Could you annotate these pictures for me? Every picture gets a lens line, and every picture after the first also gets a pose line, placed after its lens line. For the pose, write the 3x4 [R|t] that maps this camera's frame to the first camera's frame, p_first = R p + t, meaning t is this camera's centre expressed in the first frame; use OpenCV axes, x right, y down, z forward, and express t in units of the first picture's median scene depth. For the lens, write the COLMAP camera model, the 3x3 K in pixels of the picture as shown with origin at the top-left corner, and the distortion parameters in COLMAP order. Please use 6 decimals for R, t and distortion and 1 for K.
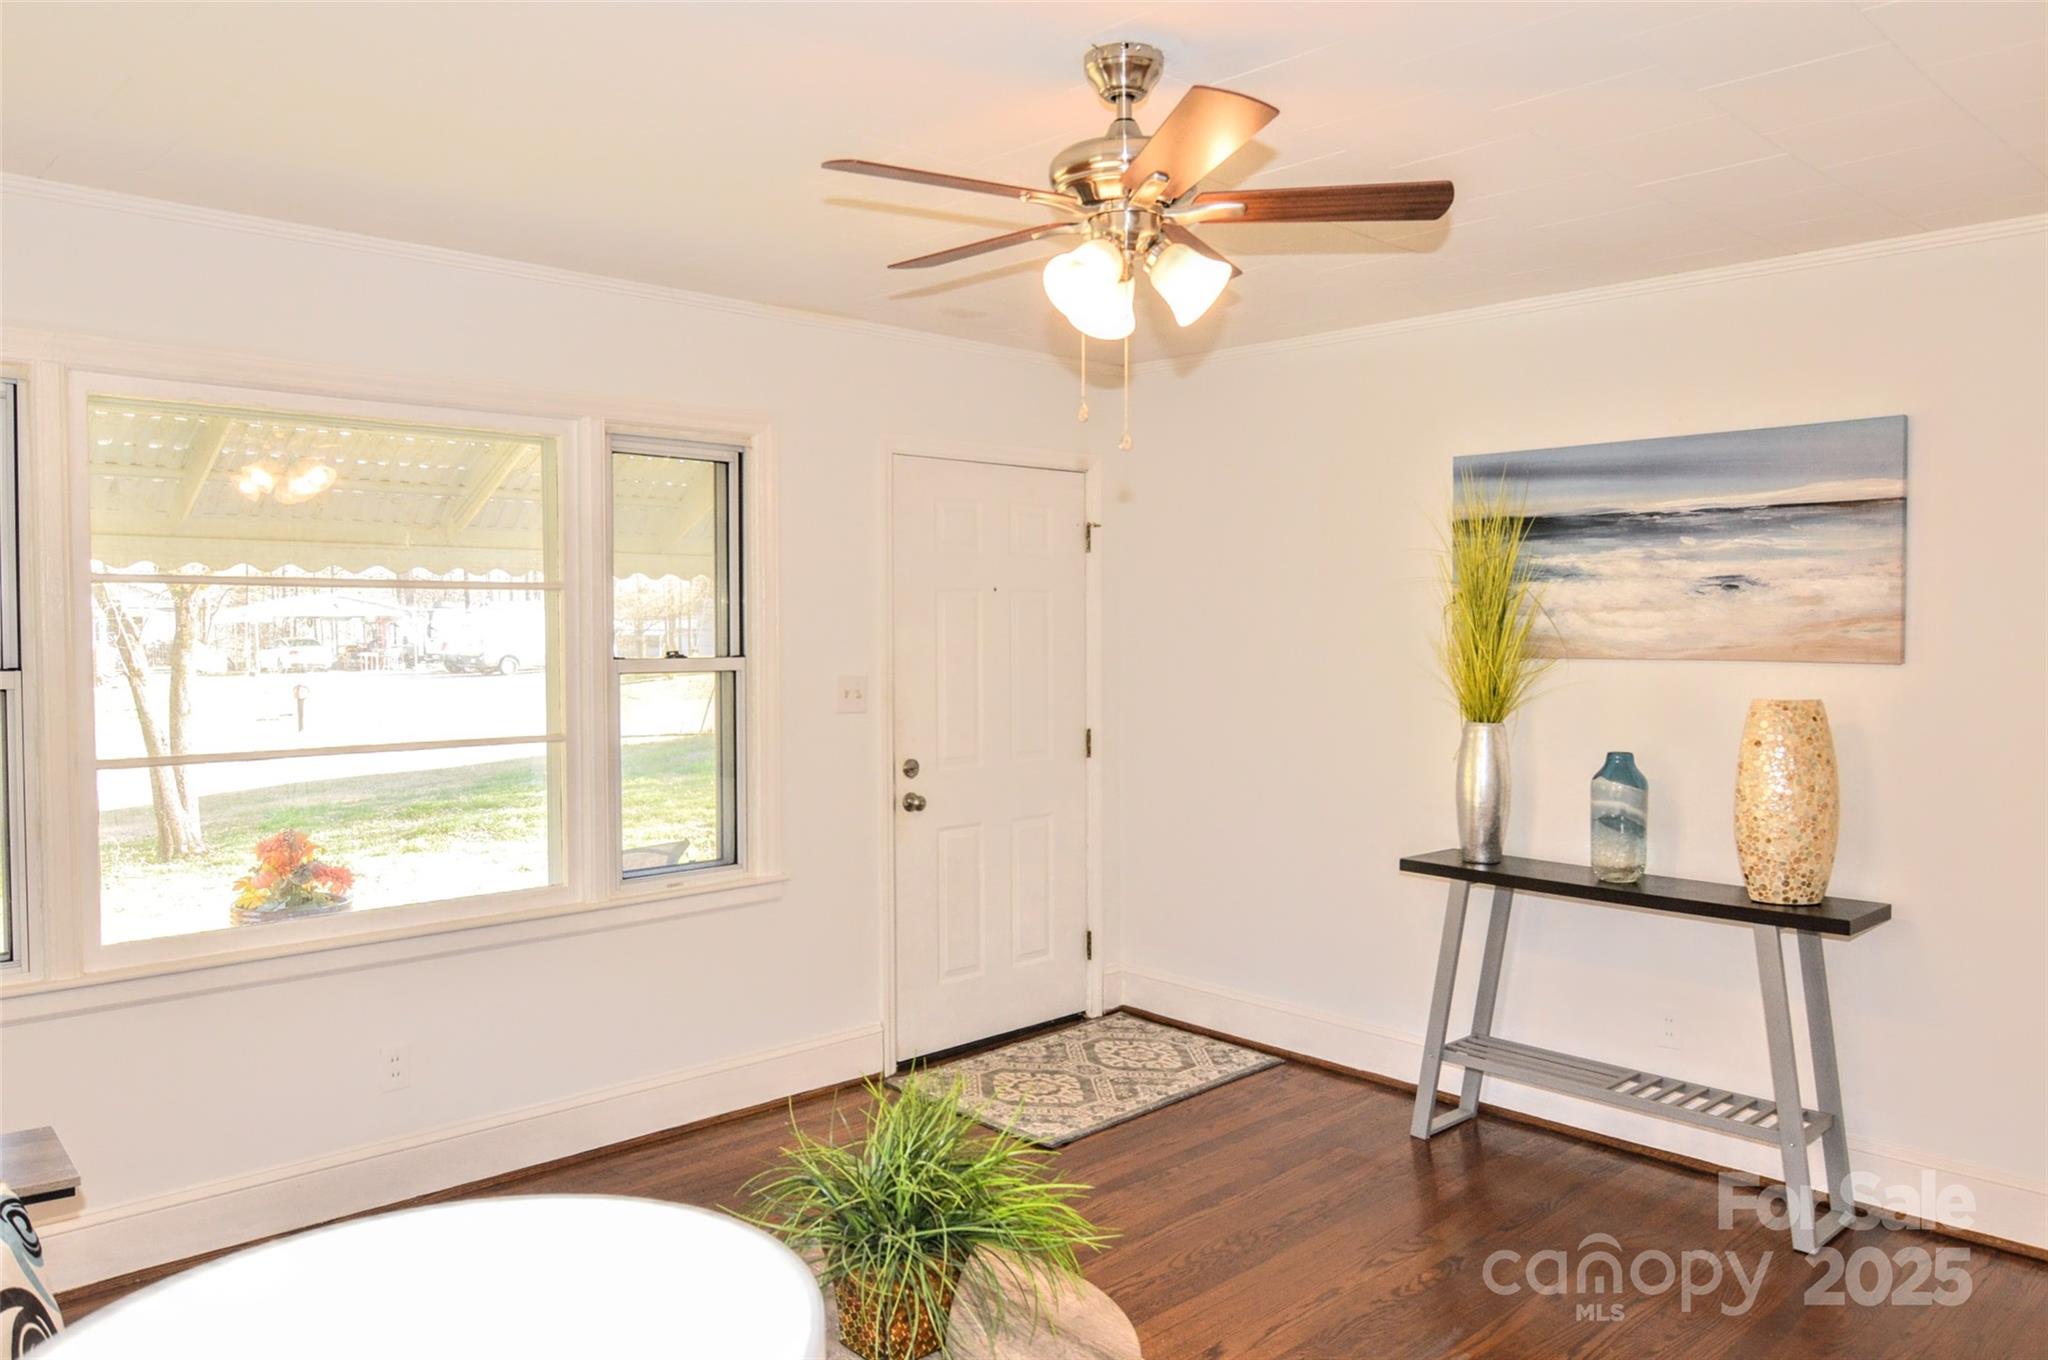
lens RADIAL K [[1472.6, 0, 1024.0], [0, 1472.6, 680.0], [0, 0, 1]] dist [-0.001877, -0.000778]
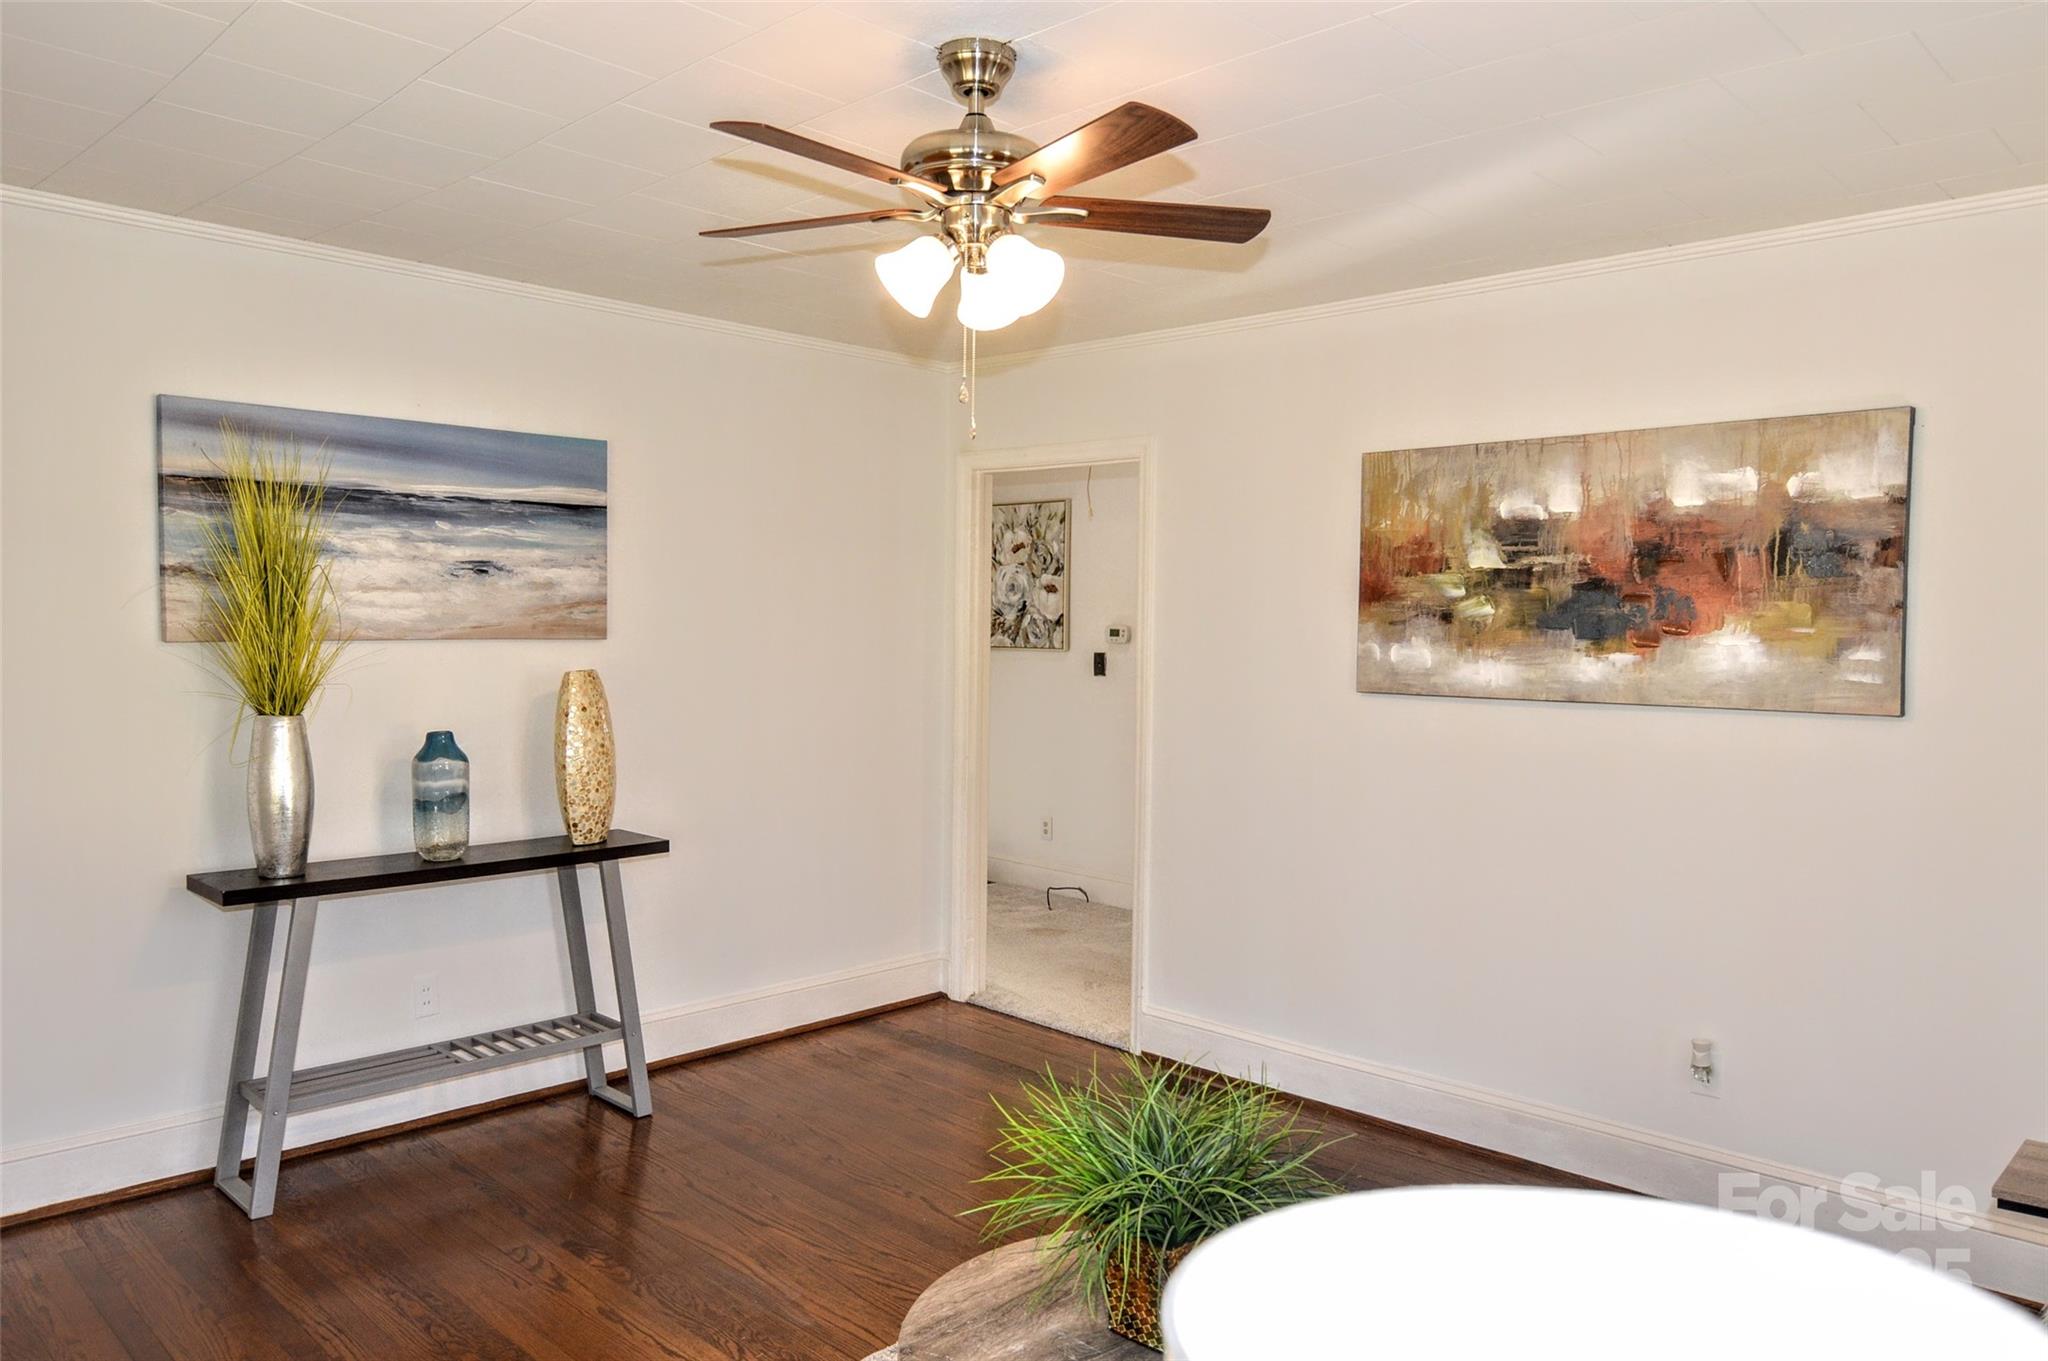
lens RADIAL K [[1418.7, 0, 1024.0], [0, 1418.7, 680.5], [0, 0, 1]] dist [0.001764, 0.000069]
pose [[-0.040657, -0.046398, 0.998095, -0.575956], [0.026307, 0.998525, 0.047489, -0.021647], [-0.998827, 0.028188, -0.039376, 0.632259]]
